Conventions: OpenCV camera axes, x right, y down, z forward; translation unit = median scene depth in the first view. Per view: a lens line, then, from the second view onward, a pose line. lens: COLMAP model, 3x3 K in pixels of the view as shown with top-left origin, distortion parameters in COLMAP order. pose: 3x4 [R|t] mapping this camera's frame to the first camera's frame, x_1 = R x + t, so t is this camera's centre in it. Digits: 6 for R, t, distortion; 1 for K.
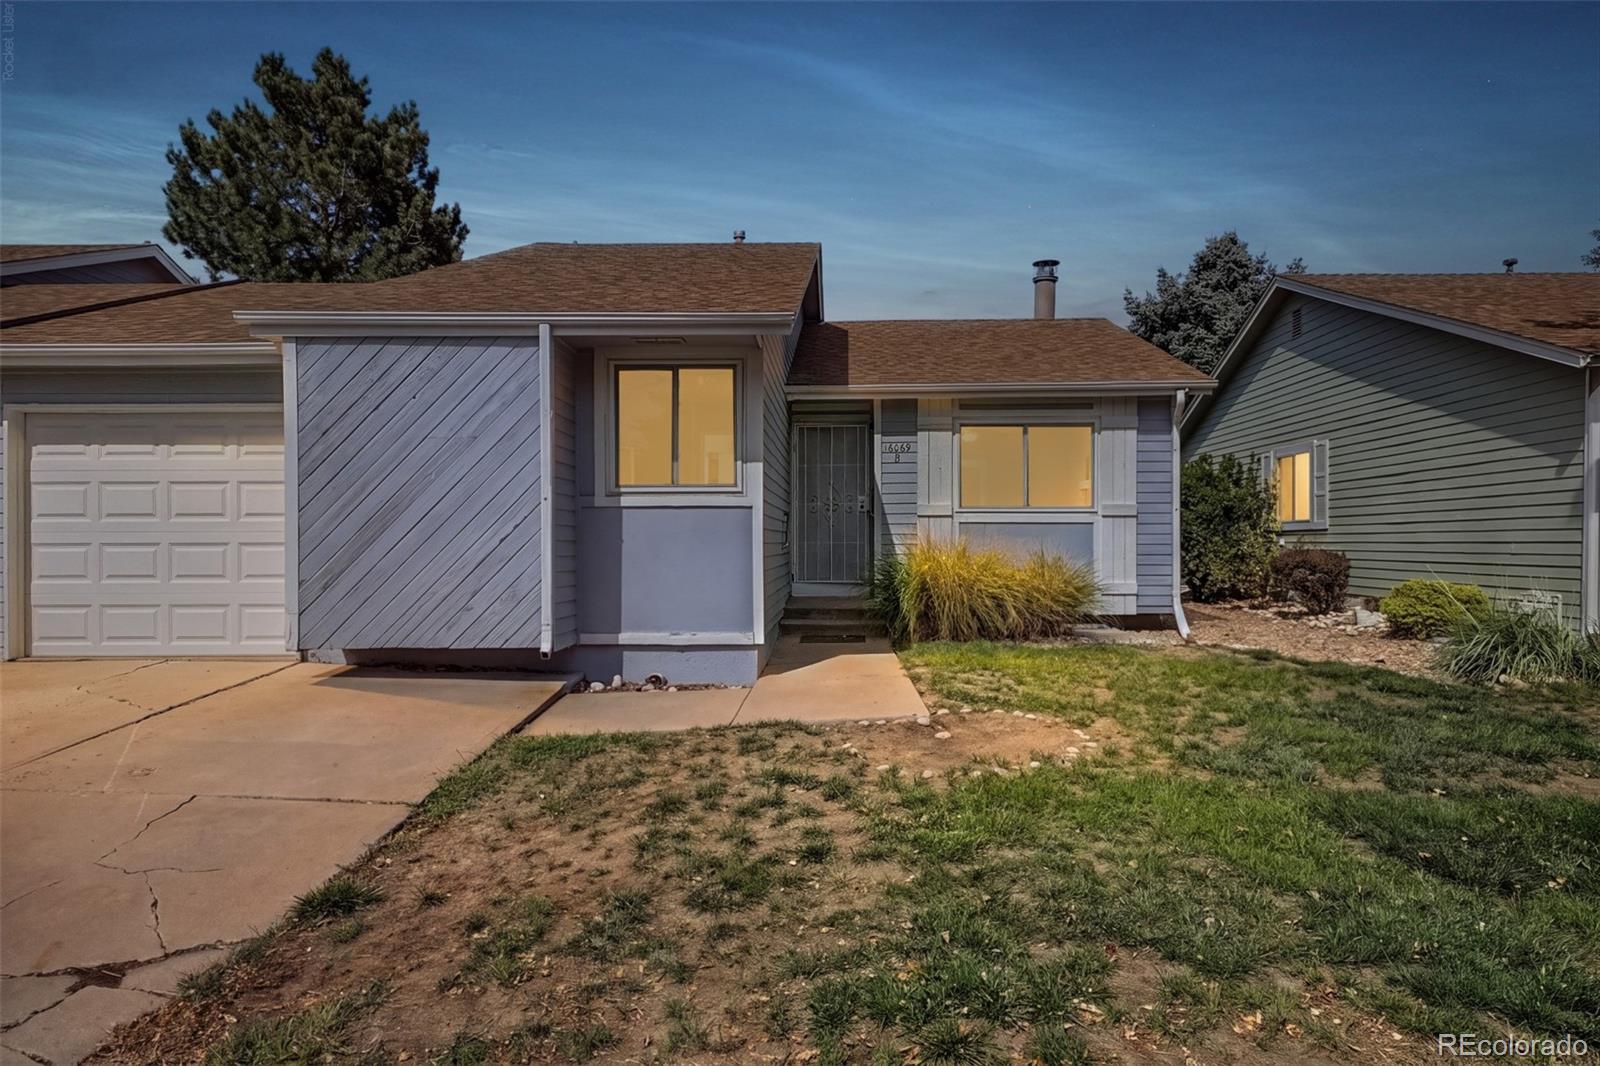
lens RADIAL K [[865.7, 0, 850.7], [0, 865.7, 550.5], [0, 0, 1]] dist [0.013401, -0.000046]
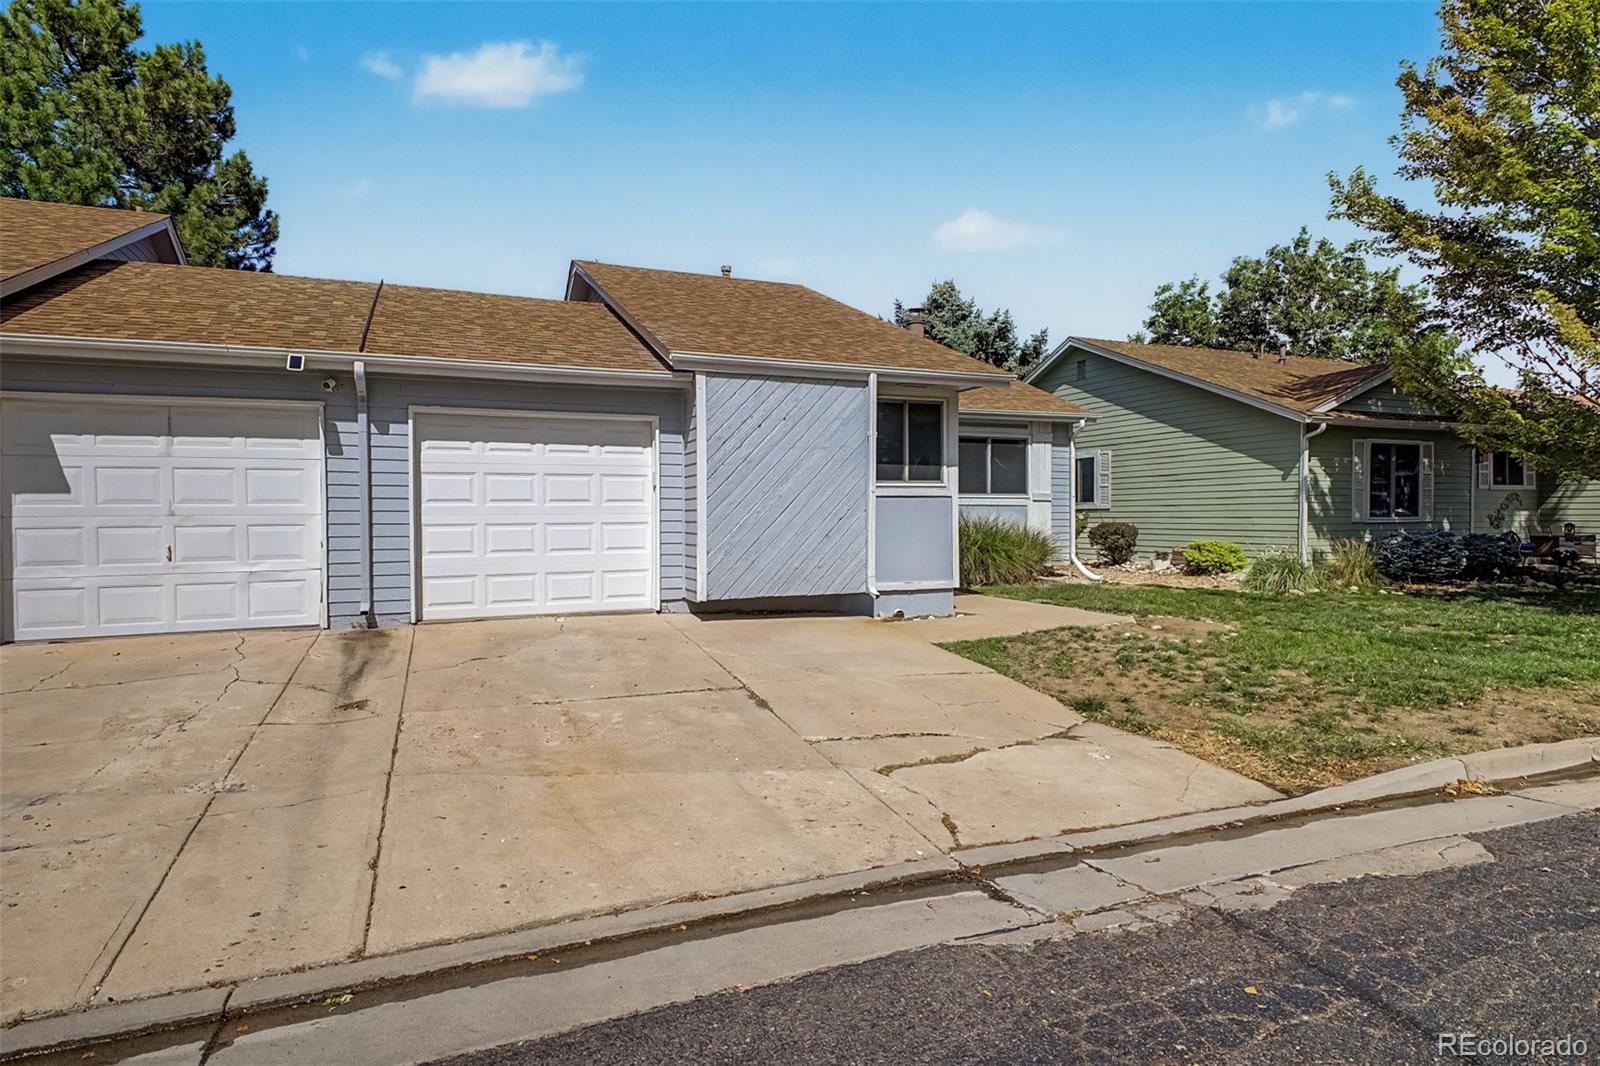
lens RADIAL K [[821.7, 0, 801.3], [0, 821.7, 514.8], [0, 0, 1]] dist [0.016647, 0.000207]
pose [[0.923302, -0.002616, 0.384065, -0.617808], [0.006919, 0.999928, -0.009823, -0.004324], [-0.384012, 0.011727, 0.923254, -0.149569]]
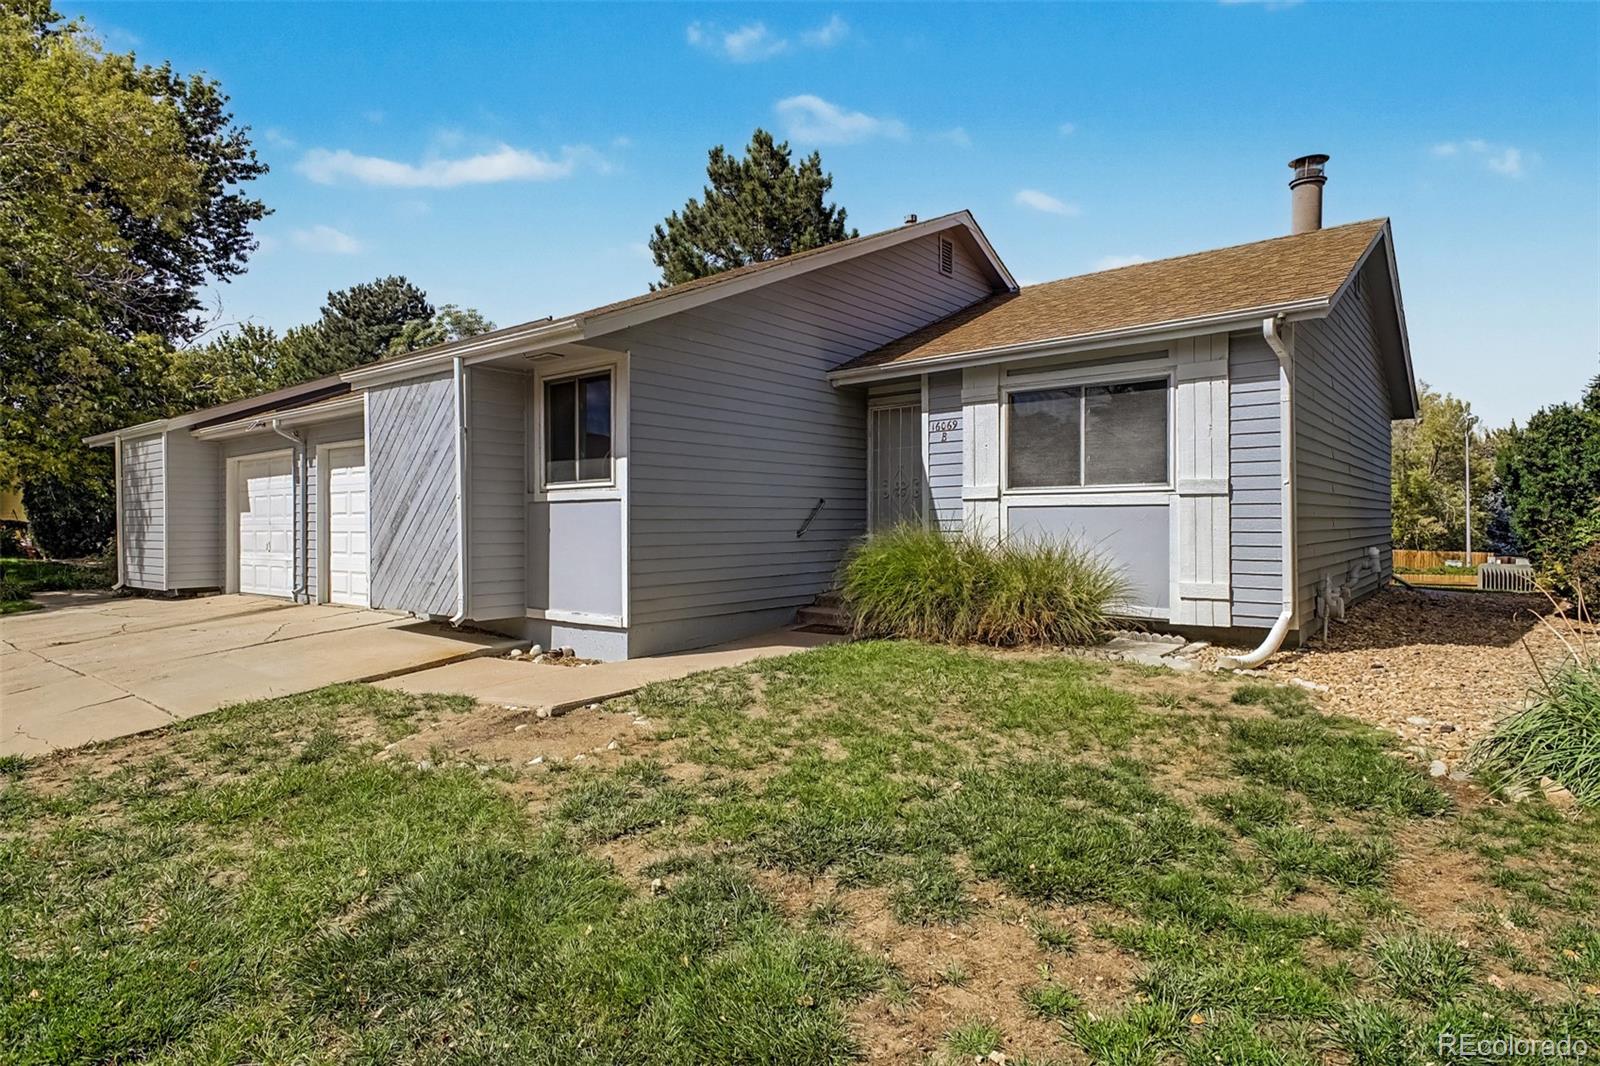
lens RADIAL K [[859.2, 0, 833.7], [0, 859.2, 526.1], [0, 0, 1]] dist [0.000096, -0.000146]
pose [[0.797120, -0.001864, -0.603818, 0.508365], [-0.001137, 0.999989, -0.004588, -0.008724], [0.603820, 0.004343, 0.797109, 0.211005]]
